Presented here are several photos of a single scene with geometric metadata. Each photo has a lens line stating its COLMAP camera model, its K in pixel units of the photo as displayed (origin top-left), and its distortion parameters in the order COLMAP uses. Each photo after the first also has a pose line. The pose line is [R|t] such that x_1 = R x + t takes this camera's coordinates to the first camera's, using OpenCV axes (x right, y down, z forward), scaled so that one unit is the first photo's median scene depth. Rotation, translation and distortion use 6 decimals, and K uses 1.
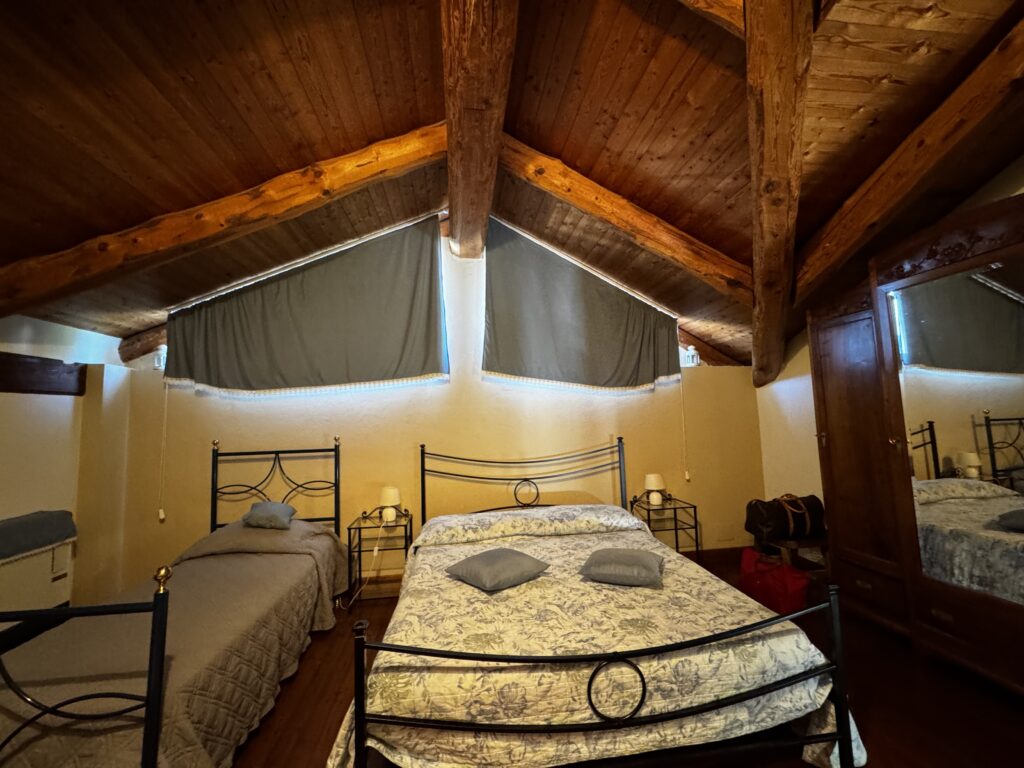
lens RADIAL K [[408.7, 0, 509.6], [0, 408.7, 381.0], [0, 0, 1]] dist [0.000799, 0.000049]
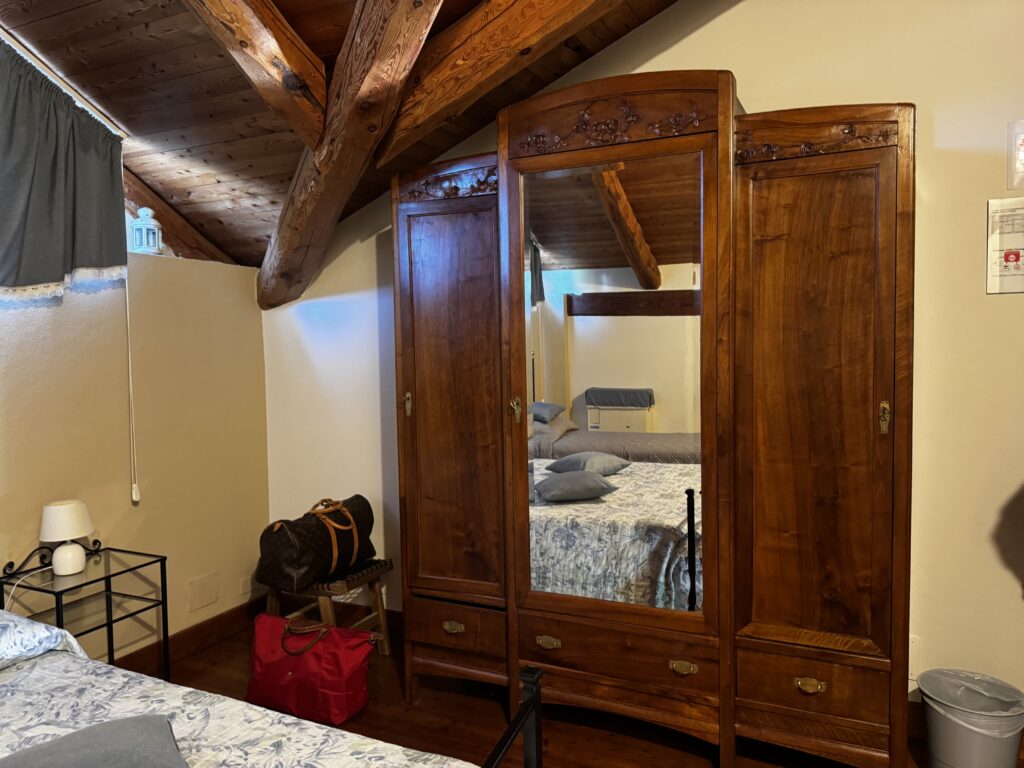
lens RADIAL K [[730.2, 0, 515.1], [0, 730.2, 381.1], [0, 0, 1]] dist [0.011430, -0.008947]
pose [[0.537231, -0.024359, 0.843083, -0.026528], [-0.075293, 0.994207, 0.076703, 0.013249], [-0.840068, -0.104685, 0.532285, 0.236143]]
